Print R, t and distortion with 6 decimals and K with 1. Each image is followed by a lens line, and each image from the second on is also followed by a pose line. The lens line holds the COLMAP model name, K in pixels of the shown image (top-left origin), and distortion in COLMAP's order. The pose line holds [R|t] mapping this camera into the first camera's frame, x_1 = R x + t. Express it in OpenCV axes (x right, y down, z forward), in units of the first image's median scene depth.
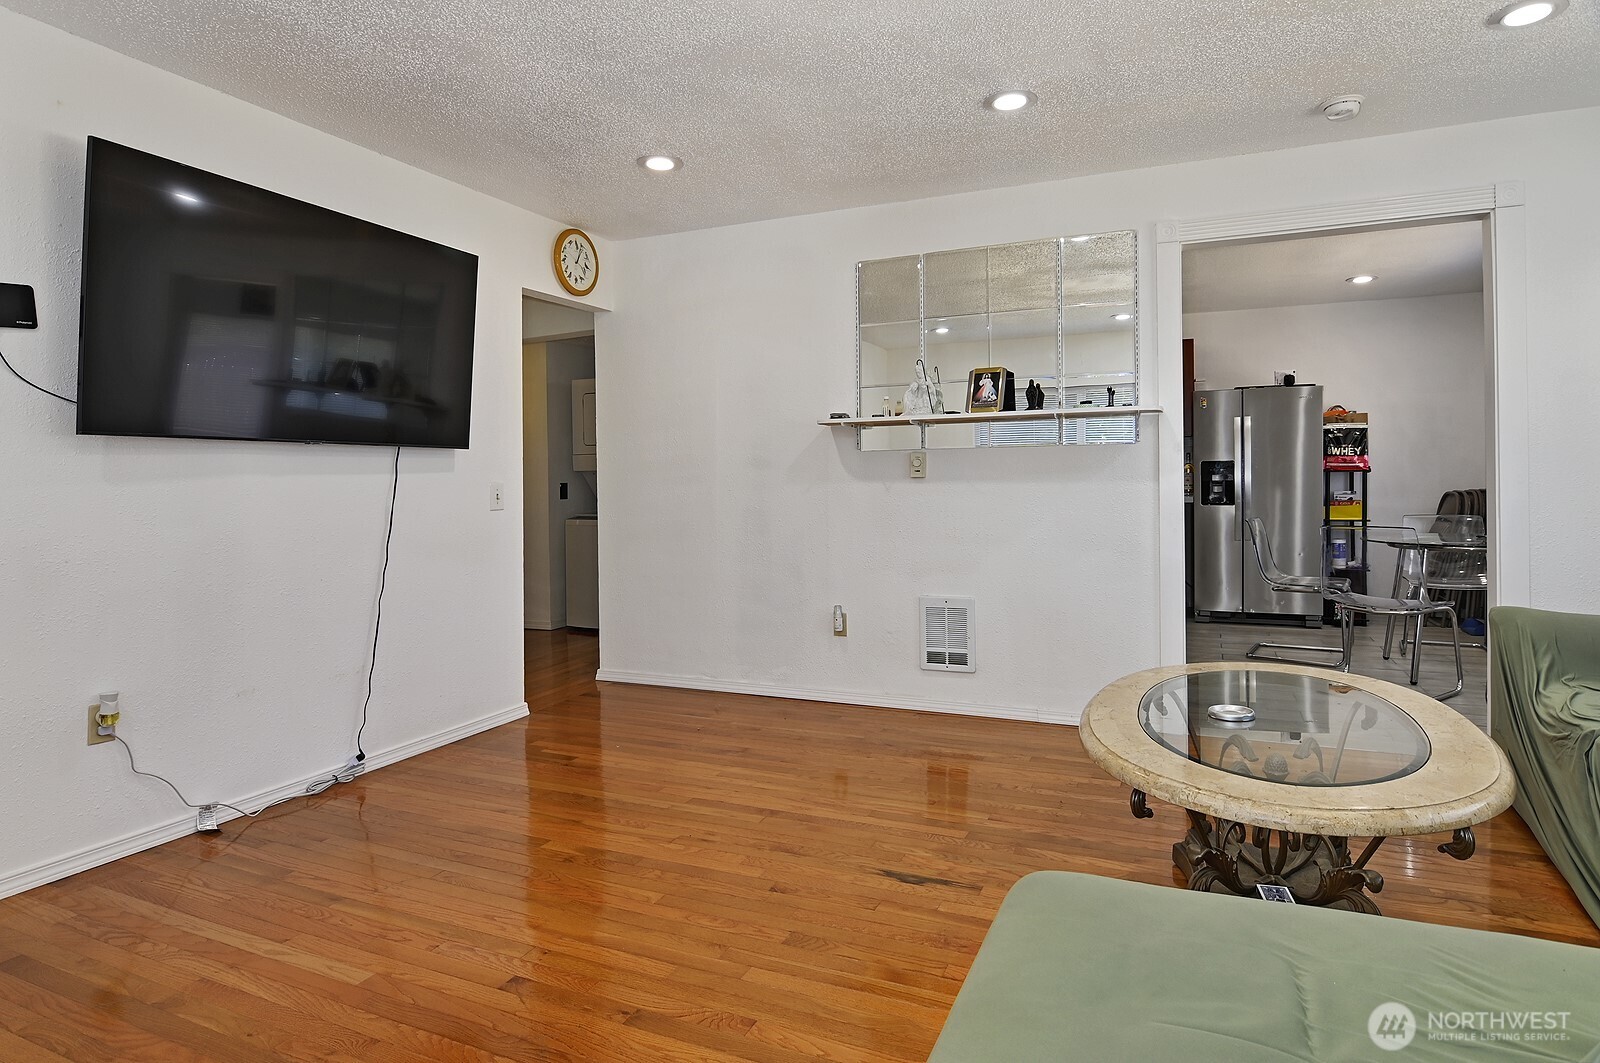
lens RADIAL K [[893.6, 0, 814.2], [0, 893.6, 541.3], [0, 0, 1]] dist [-0.016282, 0.000518]
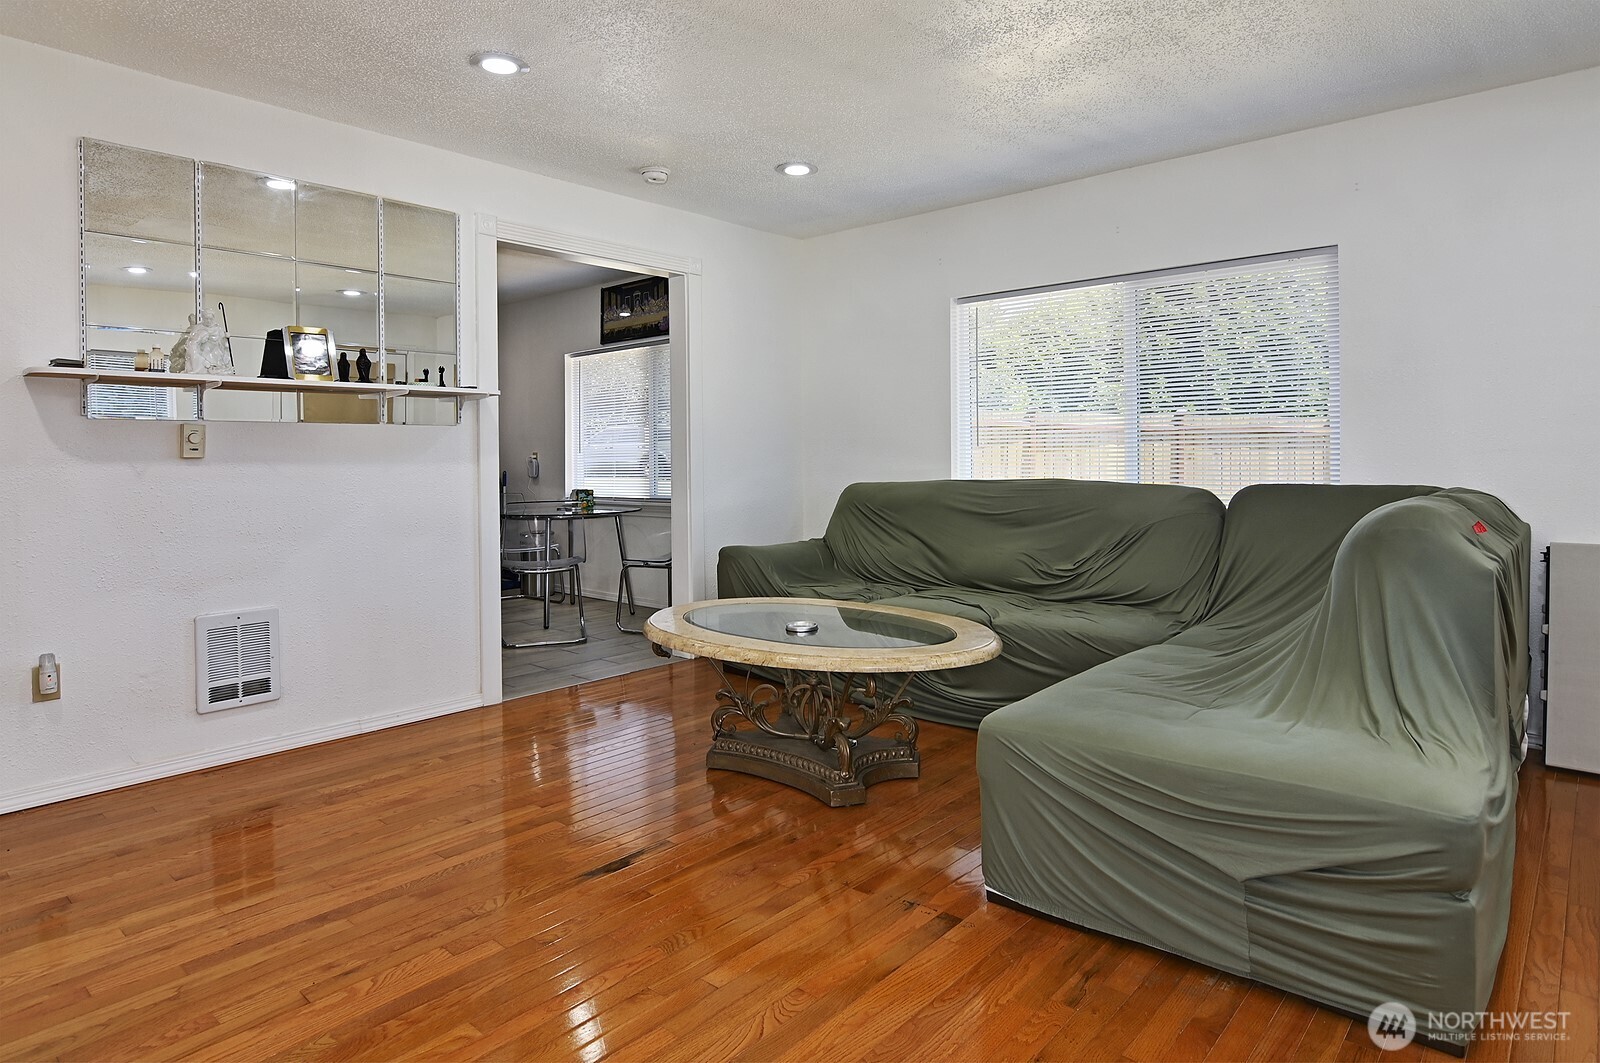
lens RADIAL K [[893.6, 0, 814.2], [0, 893.6, 541.3], [0, 0, 1]] dist [-0.016282, 0.000518]
pose [[0.288718, -0.079506, 0.954107, -0.522951], [0.065214, 0.995865, 0.063251, -0.017763], [-0.955191, 0.043959, 0.292709, 0.345215]]
